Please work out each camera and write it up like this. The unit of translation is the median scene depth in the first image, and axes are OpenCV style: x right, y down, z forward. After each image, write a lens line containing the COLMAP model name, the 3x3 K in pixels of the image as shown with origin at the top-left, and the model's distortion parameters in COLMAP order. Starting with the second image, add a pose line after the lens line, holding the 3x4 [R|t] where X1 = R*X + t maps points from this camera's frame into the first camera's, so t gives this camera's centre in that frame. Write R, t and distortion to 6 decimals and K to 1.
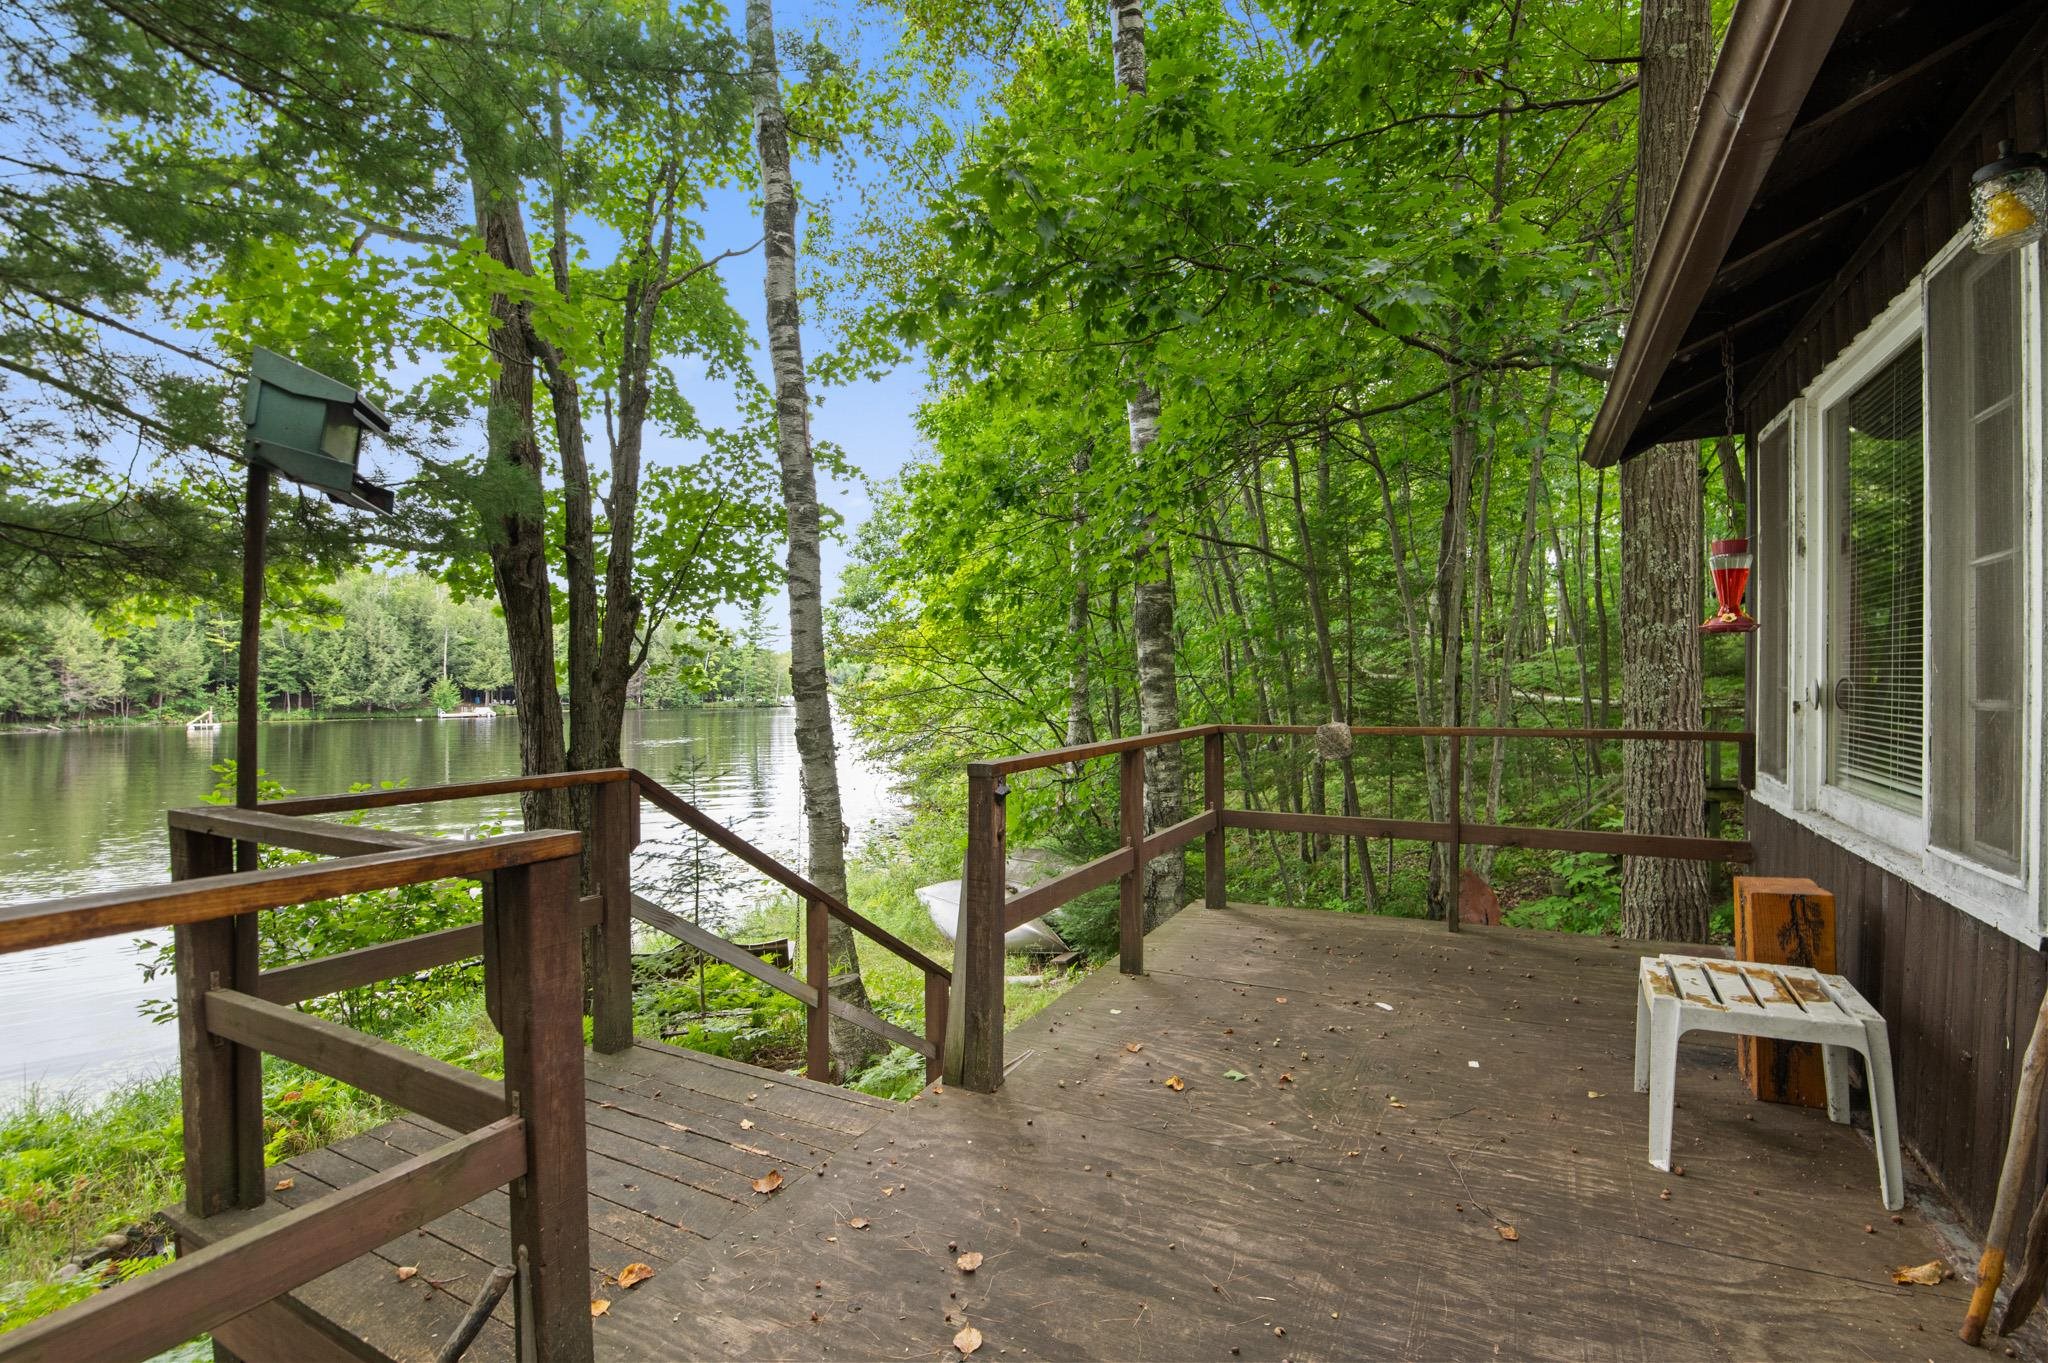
lens RADIAL K [[908.4, 0, 1026.4], [0, 908.4, 685.1], [0, 0, 1]] dist [-0.023272, -0.000426]
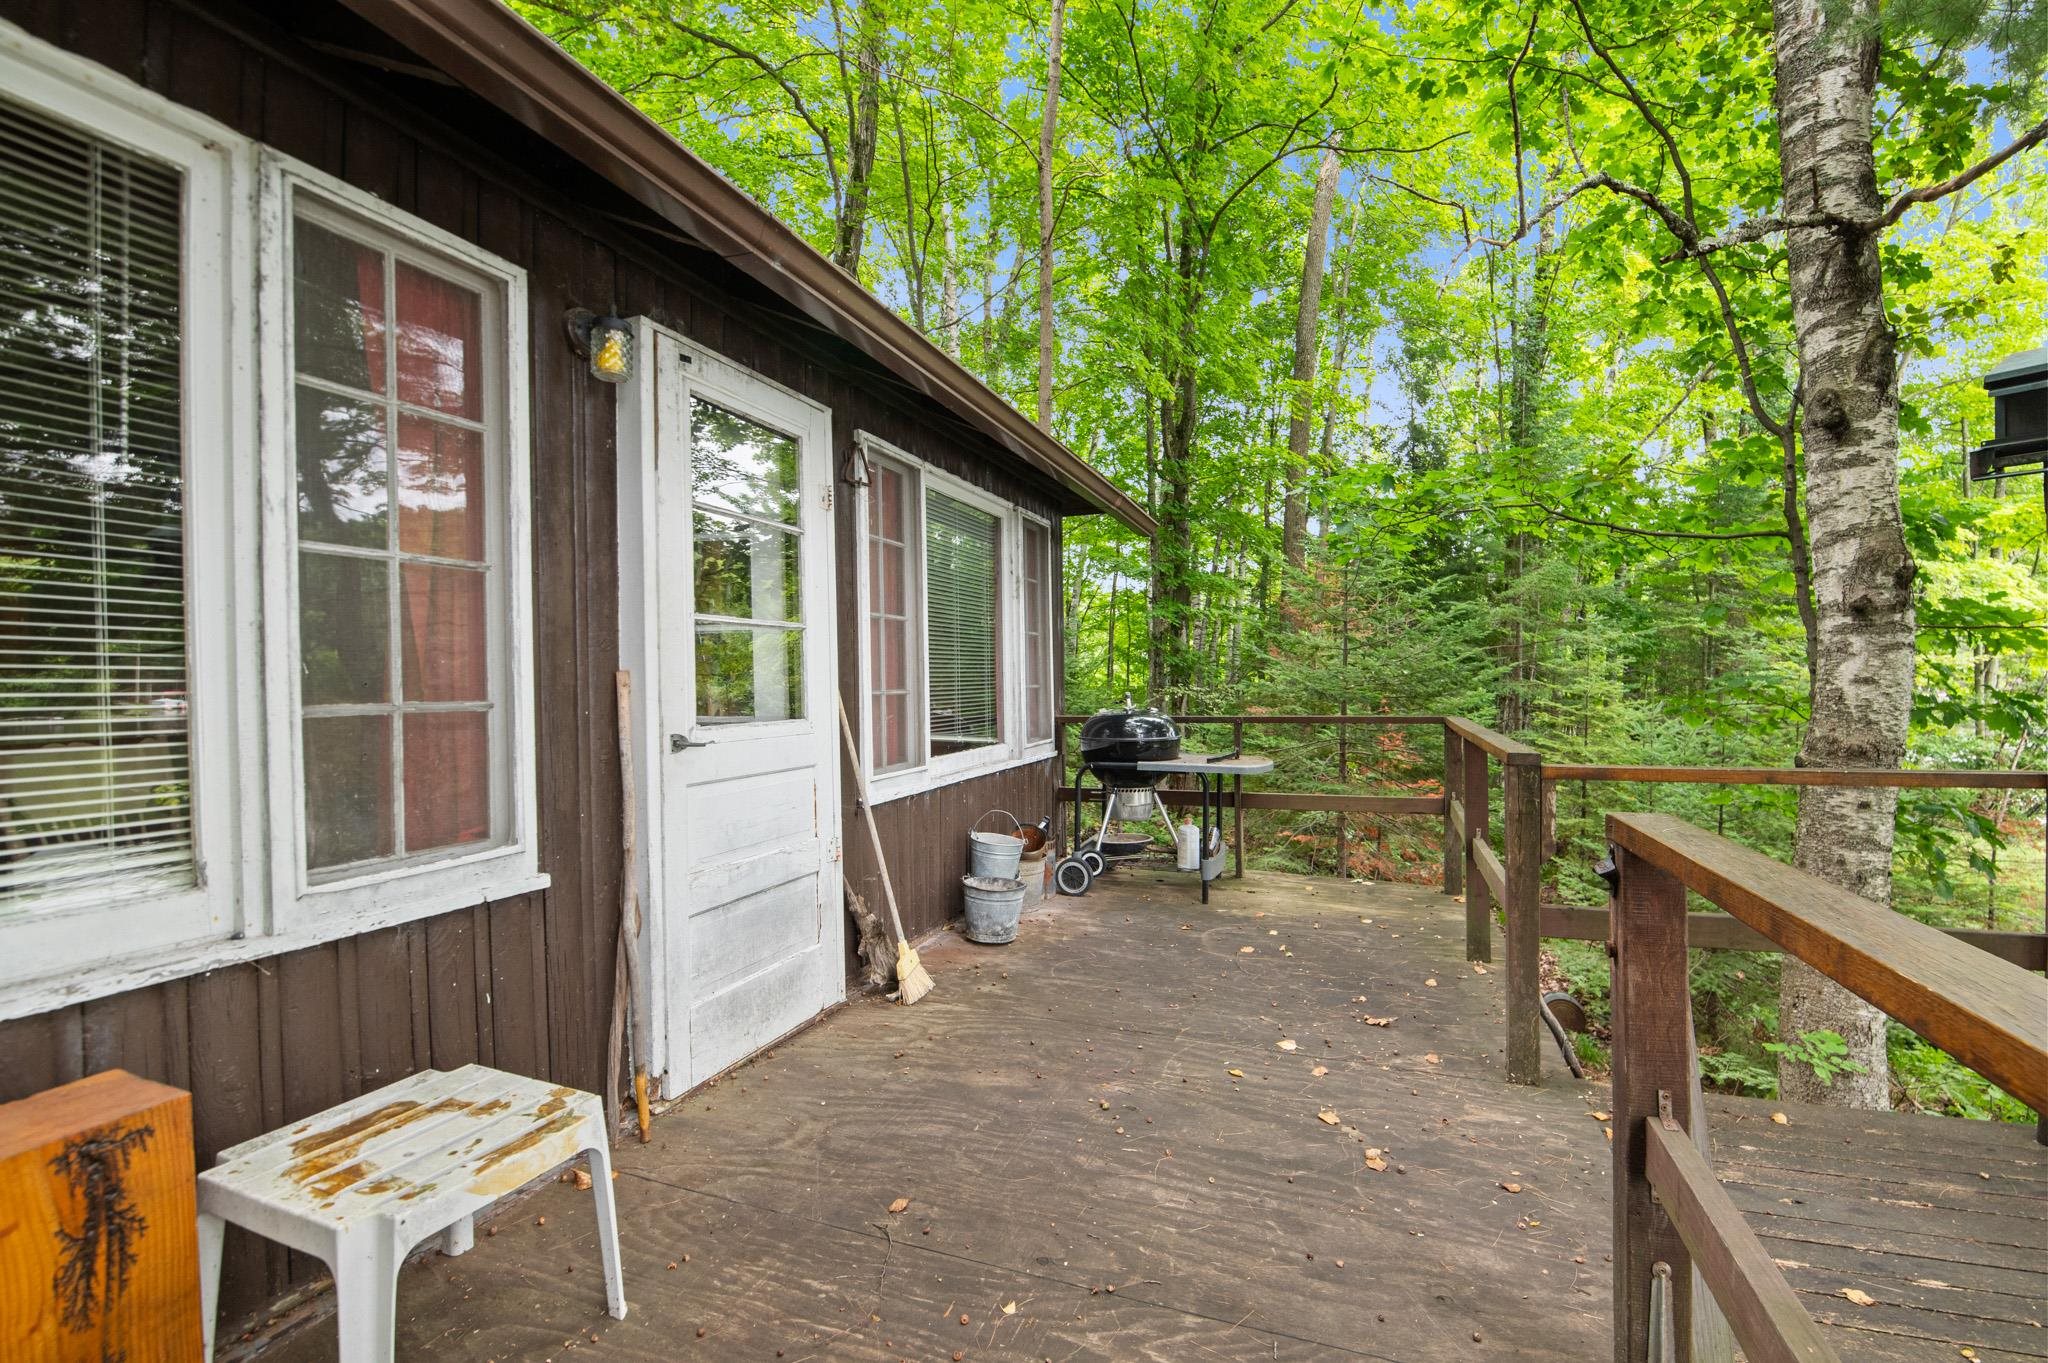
lens RADIAL K [[908.4, 0, 1022.9], [0, 908.4, 684.9], [0, 0, 1]] dist [-0.023272, -0.000426]
pose [[-0.991708, 0.019865, -0.126970, 0.468083], [0.018125, 0.999726, 0.014839, -0.004555], [0.127230, 0.012414, -0.991796, 1.854673]]
